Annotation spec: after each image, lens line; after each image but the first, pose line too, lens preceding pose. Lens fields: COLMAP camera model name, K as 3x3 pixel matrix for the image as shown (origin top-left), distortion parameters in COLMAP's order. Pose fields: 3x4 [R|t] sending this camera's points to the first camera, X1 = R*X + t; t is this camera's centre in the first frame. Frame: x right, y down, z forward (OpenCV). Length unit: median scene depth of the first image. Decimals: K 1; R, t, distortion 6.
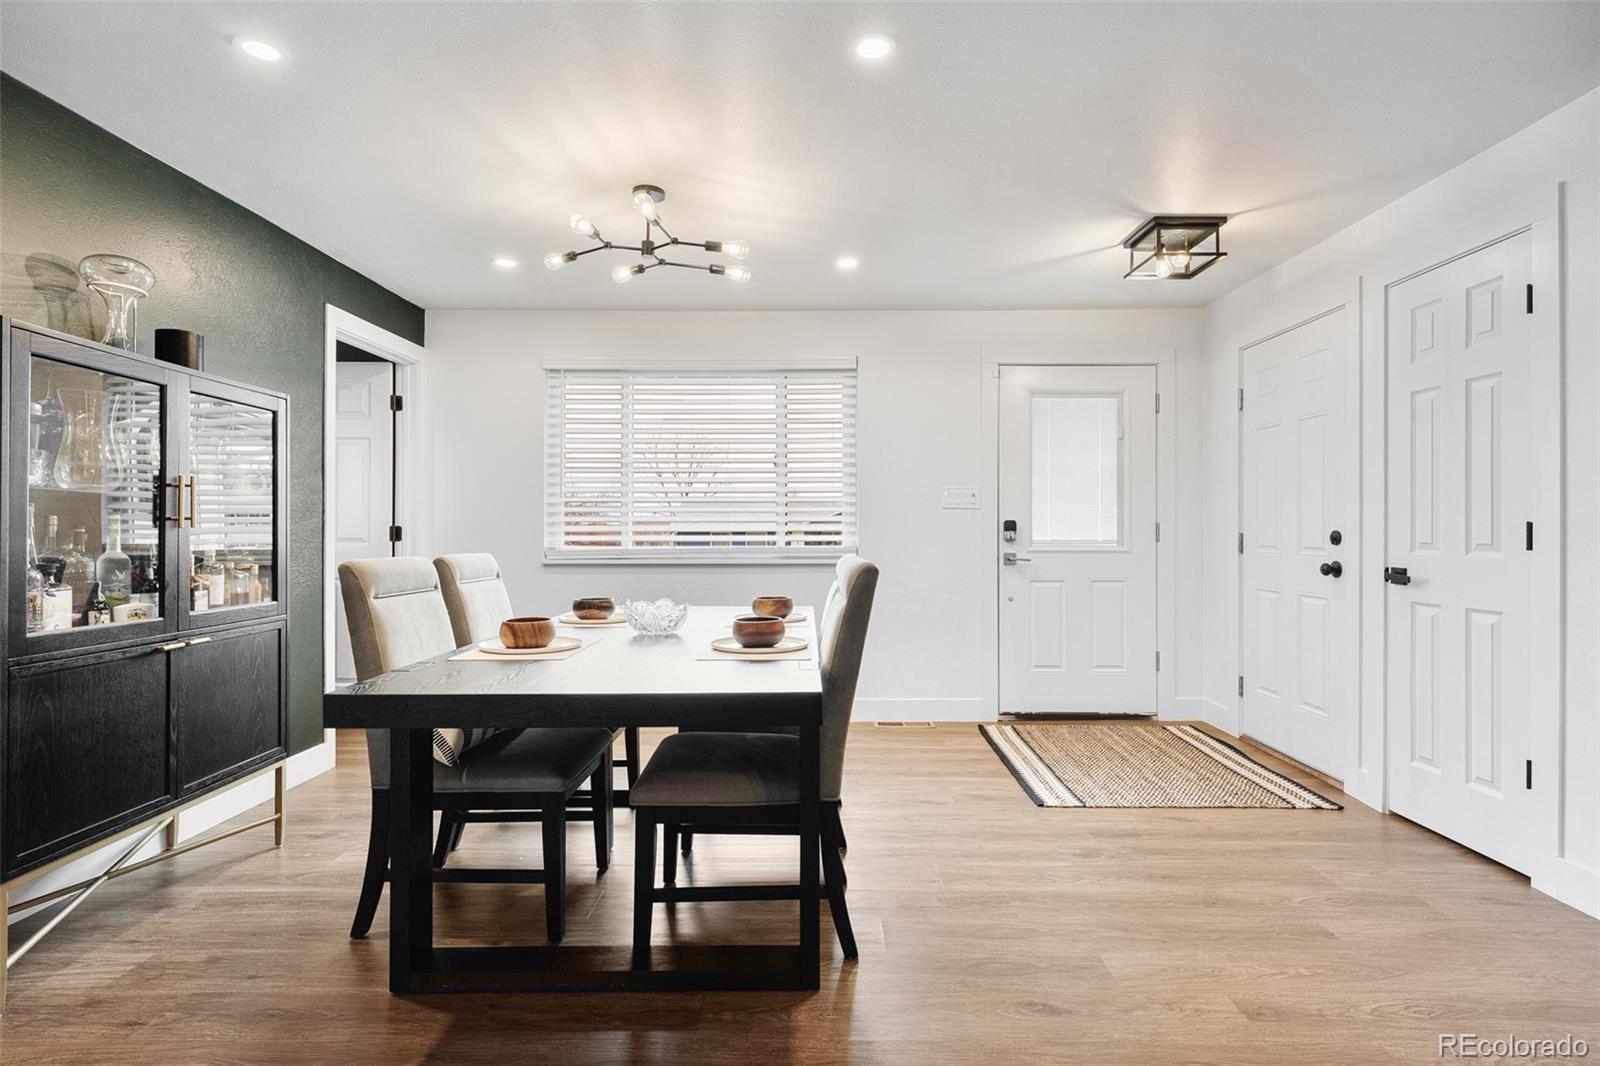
lens RADIAL K [[783.8, 0, 800.0], [0, 783.8, 533.0], [0, 0, 1]] dist [0.000899, 0.000328]
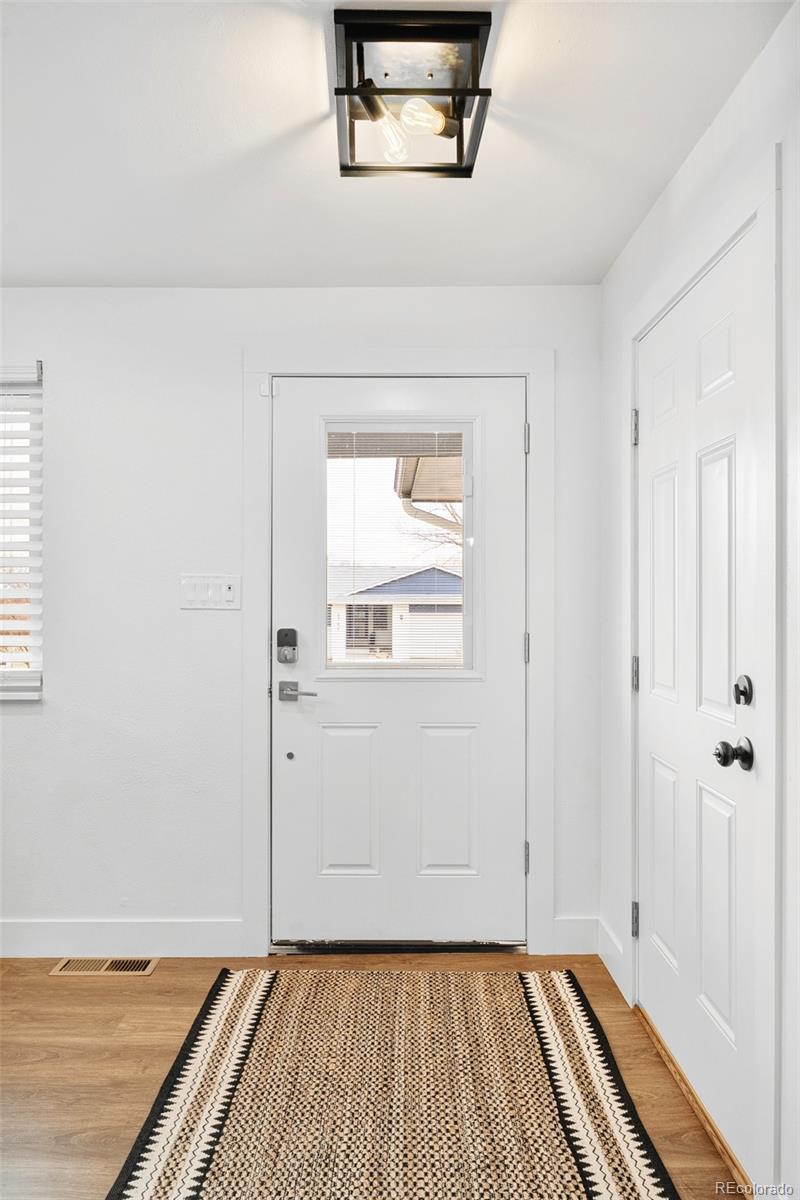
lens RADIAL K [[785.4, 0, 400.0], [0, 785.4, 600.0], [0, 0, 1]] dist [-0.002604, -0.000248]
pose [[0.999880, 0.000307, 0.015496, 0.361591], [-0.000312, 1.000000, 0.000368, -0.040571], [-0.015496, -0.000373, 0.999880, 0.400849]]
